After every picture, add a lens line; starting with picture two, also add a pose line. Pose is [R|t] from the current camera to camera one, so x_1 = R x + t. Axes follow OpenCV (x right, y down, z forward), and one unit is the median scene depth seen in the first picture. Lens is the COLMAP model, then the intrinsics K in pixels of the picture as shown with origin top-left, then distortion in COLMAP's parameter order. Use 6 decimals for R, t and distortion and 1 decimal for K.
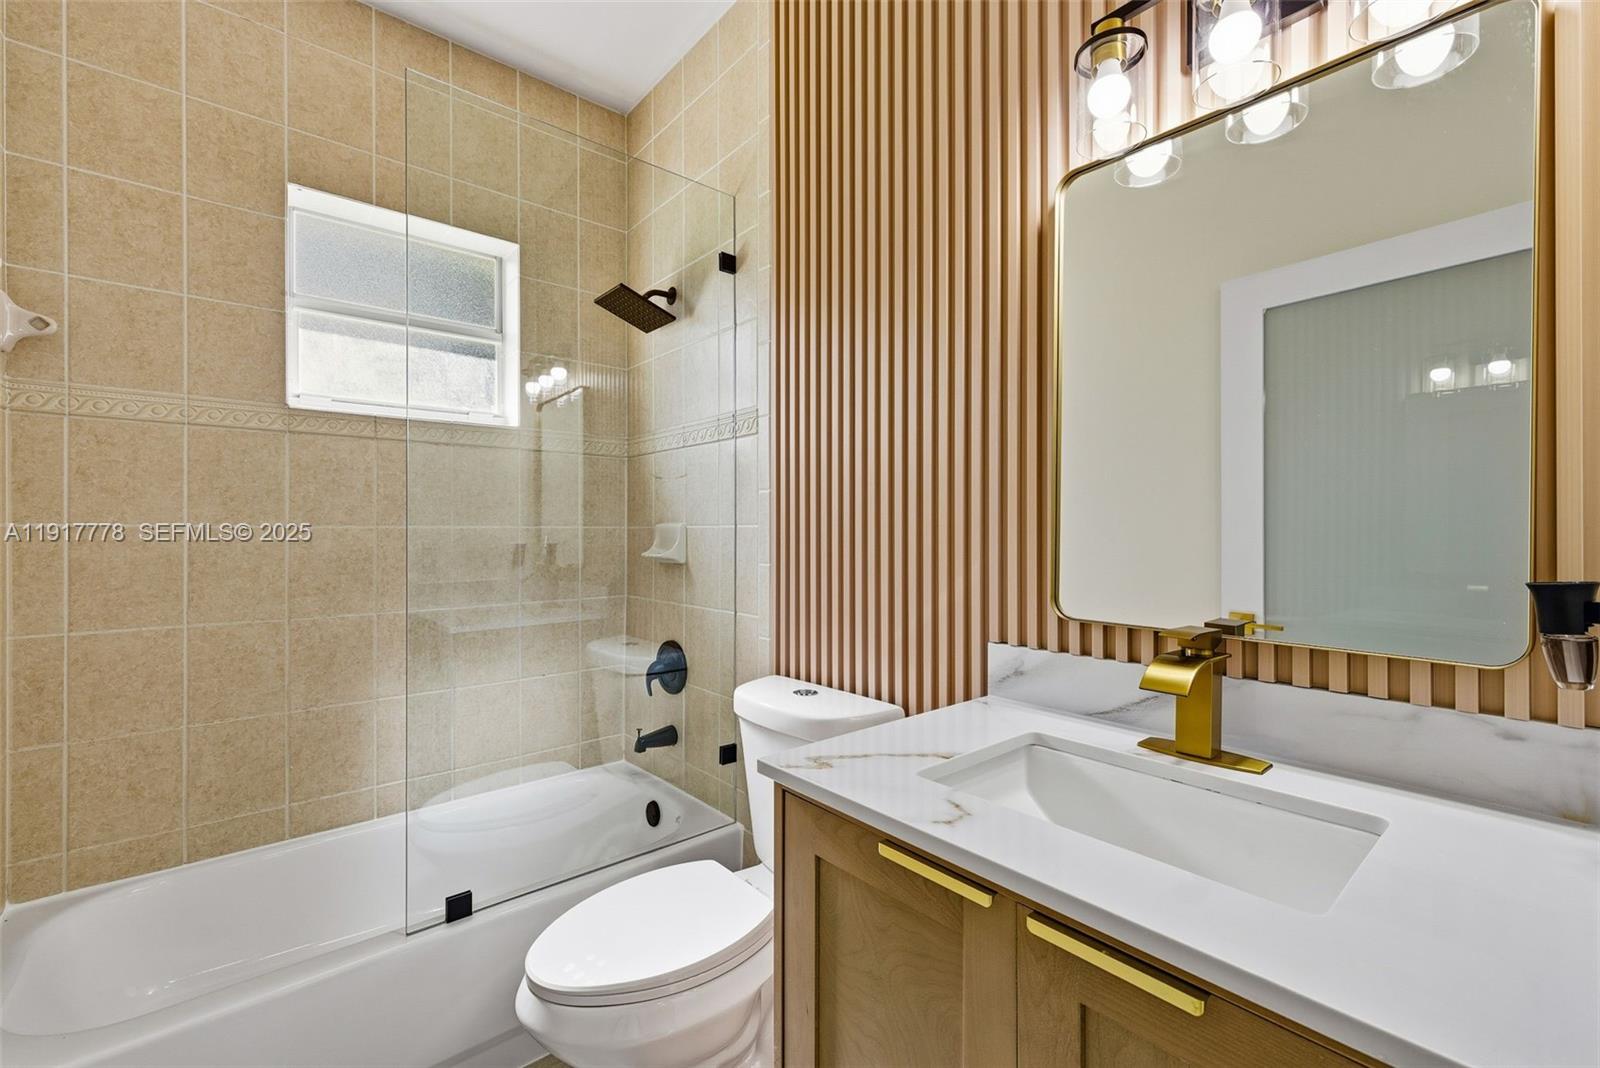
lens RADIAL K [[683.9, 0, 805.2], [0, 683.9, 532.0], [0, 0, 1]] dist [-0.000033, 0.000116]
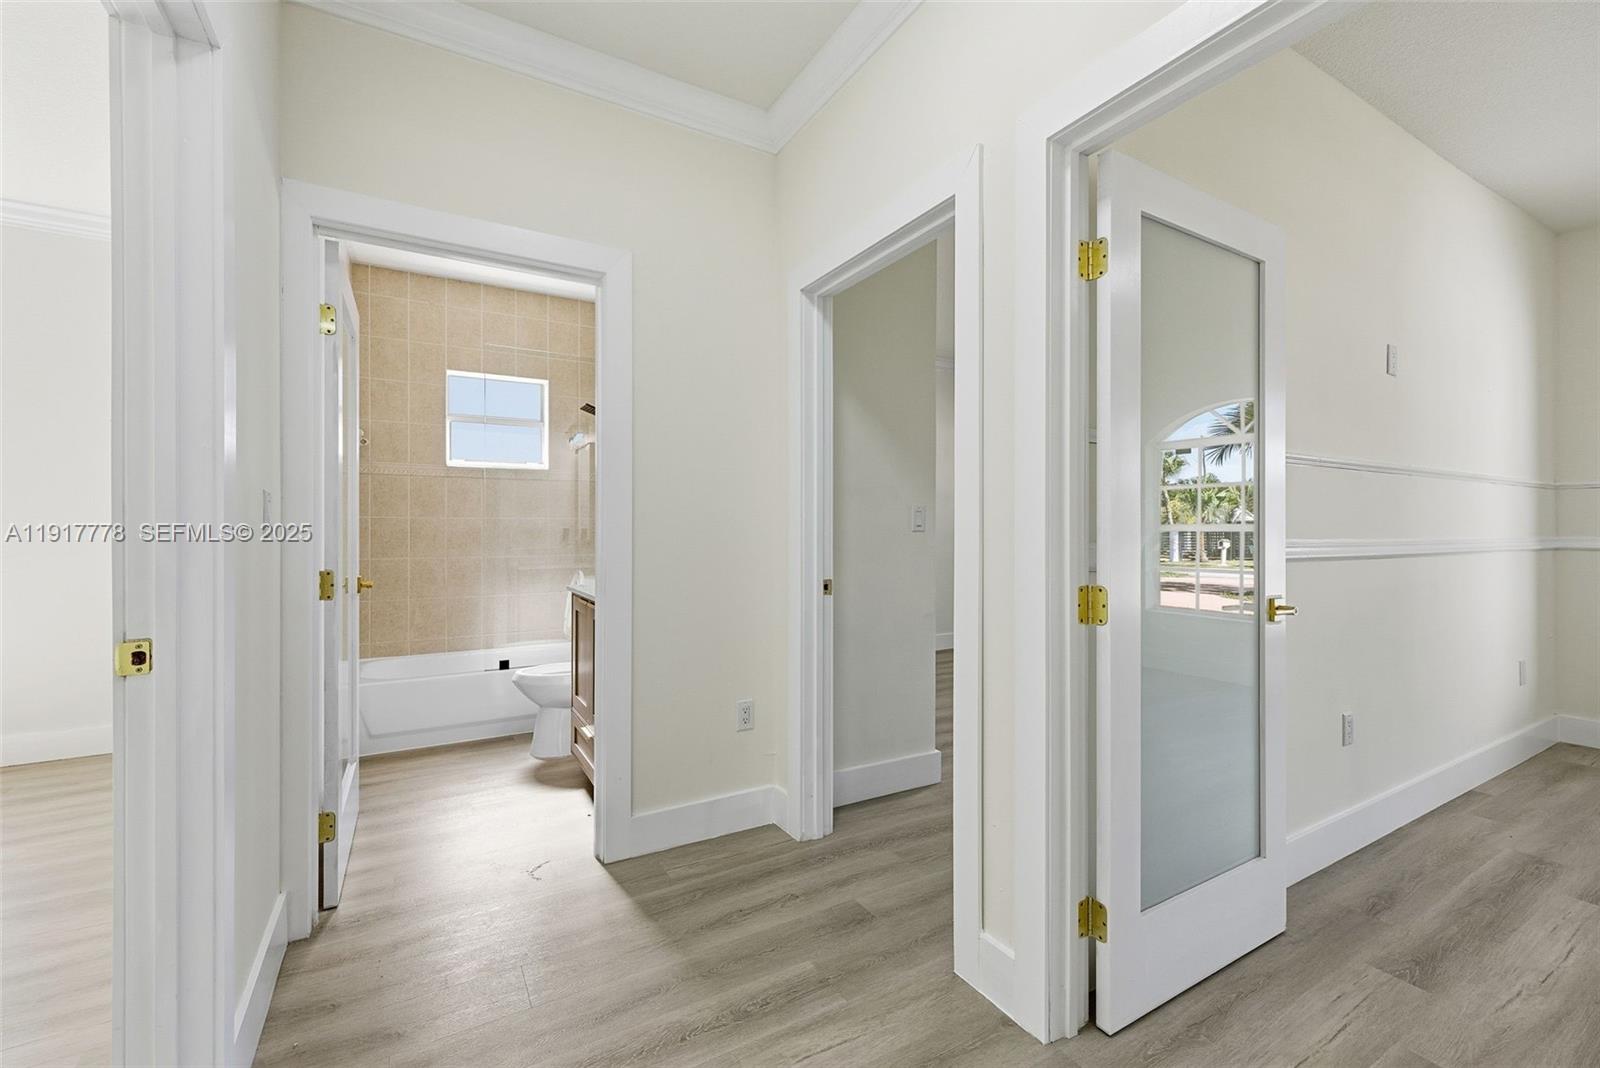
lens RADIAL K [[683.9, 0, 799.7], [0, 683.9, 531.1], [0, 0, 1]] dist [-0.000033, 0.000116]
pose [[0.982154, 0.000675, -0.188078, 0.854124], [-0.000278, 0.999998, 0.002138, 0.032816], [0.188079, -0.002047, 0.982152, -1.050873]]
